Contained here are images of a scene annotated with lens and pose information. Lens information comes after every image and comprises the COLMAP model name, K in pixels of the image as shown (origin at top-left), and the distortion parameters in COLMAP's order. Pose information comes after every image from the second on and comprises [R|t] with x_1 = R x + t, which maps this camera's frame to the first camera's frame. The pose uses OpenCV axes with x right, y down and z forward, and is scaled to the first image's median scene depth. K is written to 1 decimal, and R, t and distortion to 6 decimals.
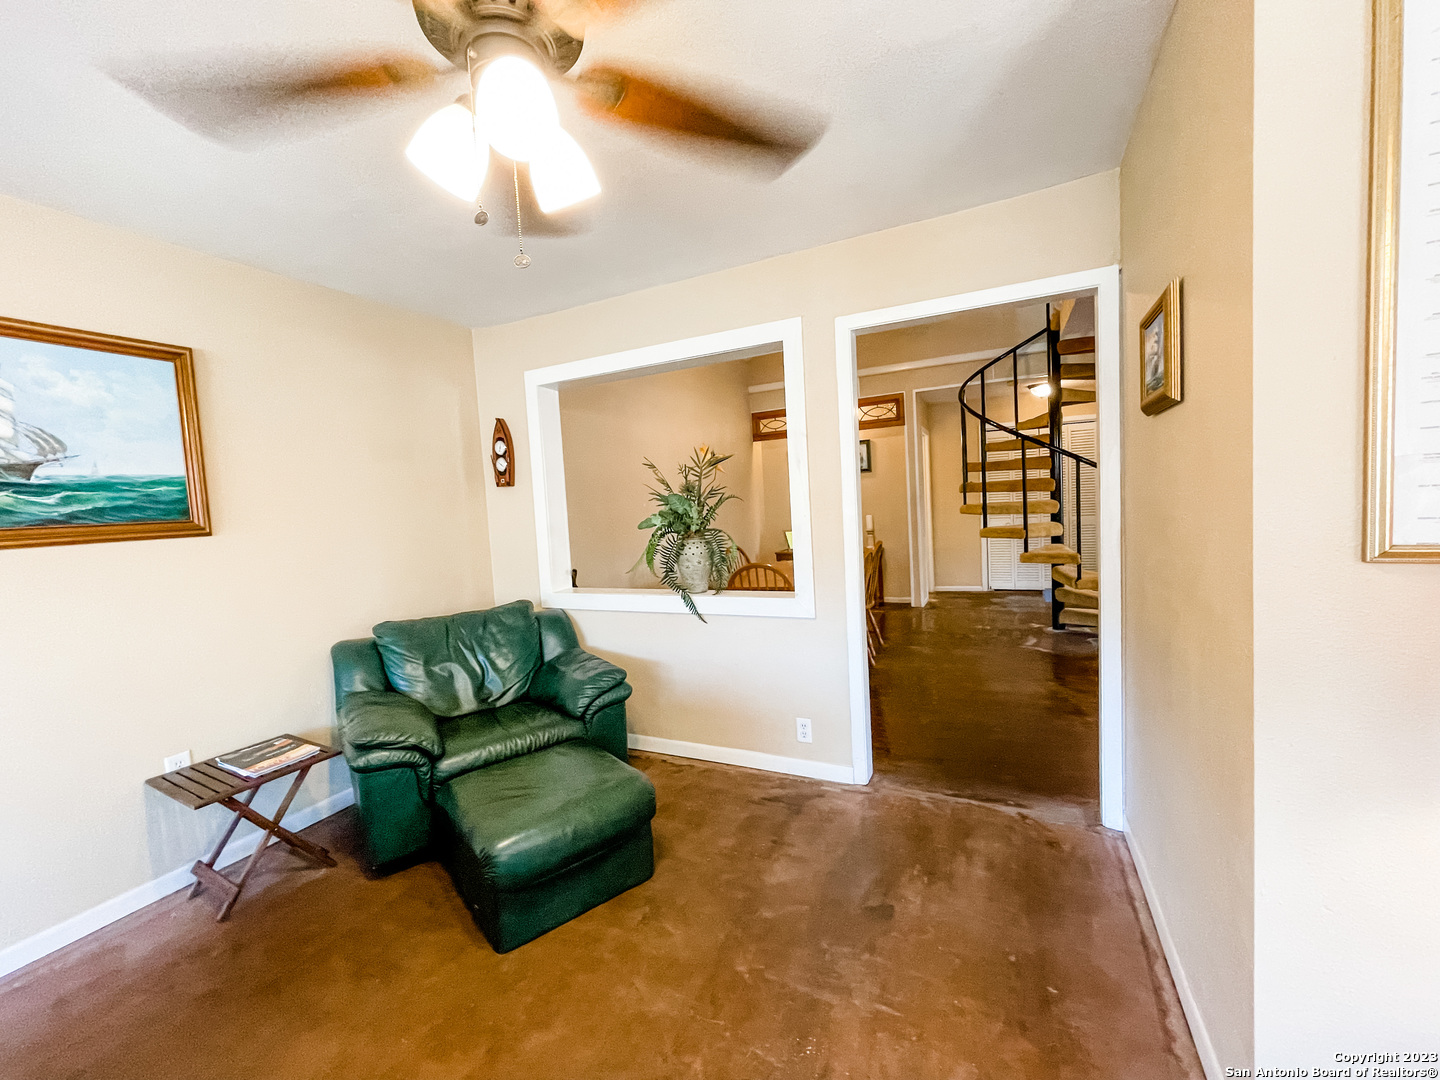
lens RADIAL K [[579.5, 0, 720.0], [0, 579.5, 540.0], [0, 0, 1]] dist [-0.002672, -0.000179]
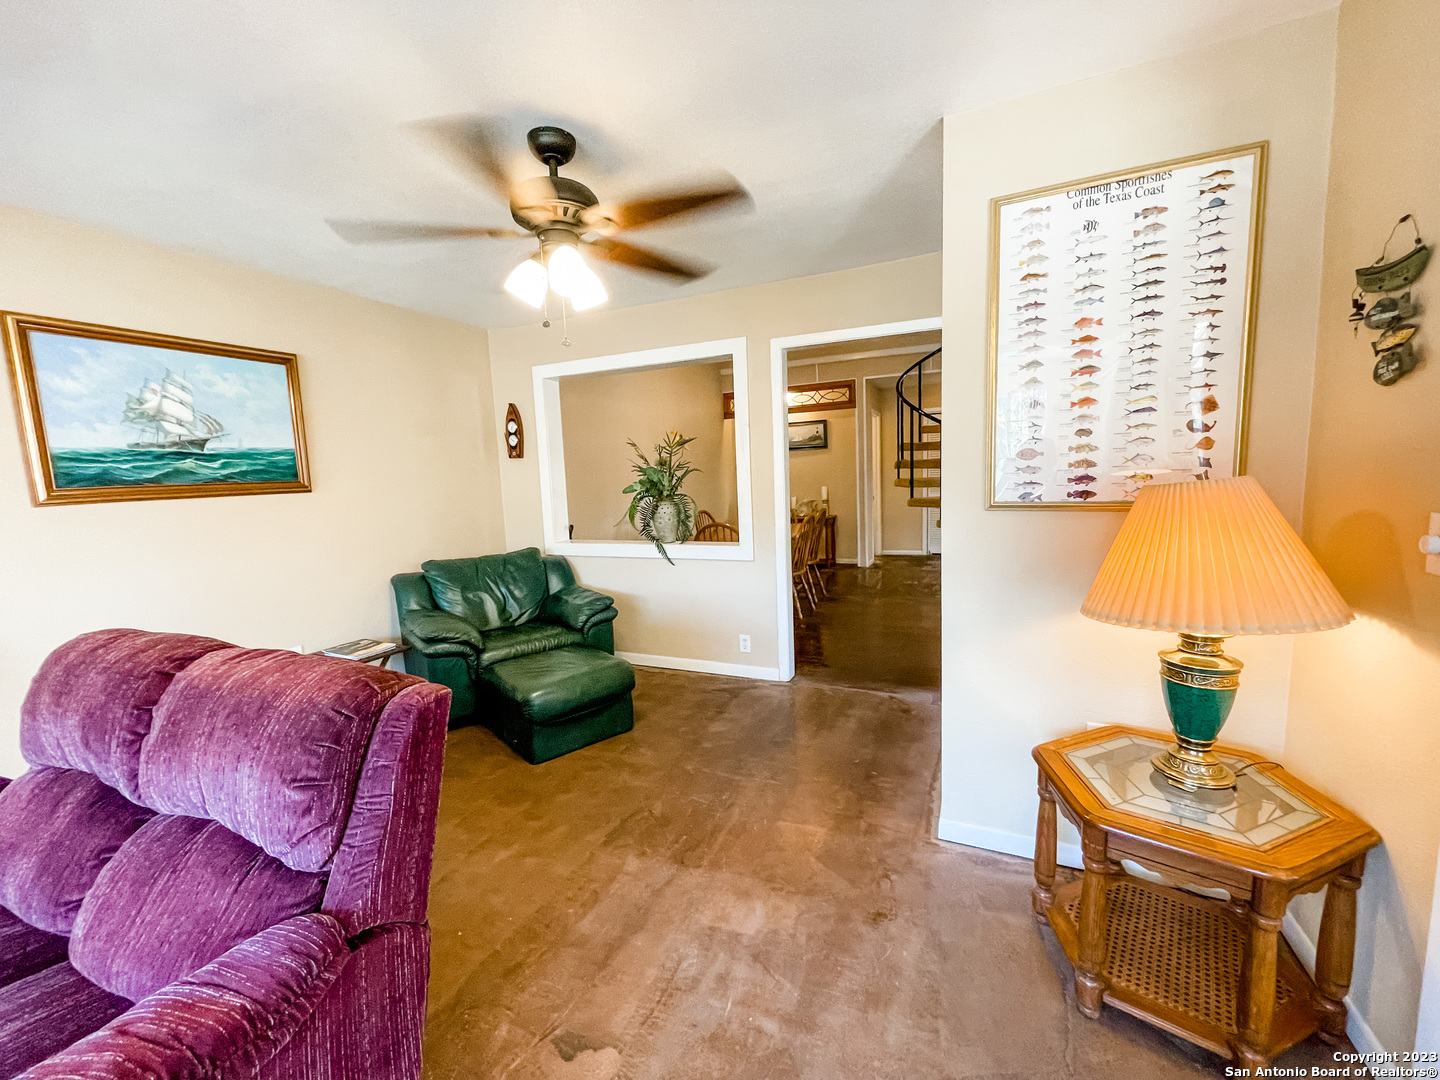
lens RADIAL K [[579.5, 0, 720.0], [0, 579.5, 540.0], [0, 0, 1]] dist [-0.002672, -0.000179]
pose [[0.999303, 0.013145, 0.034936, 0.036633], [-0.014921, 0.998584, 0.051066, 0.017717], [-0.034215, -0.051551, 0.998084, -0.346930]]
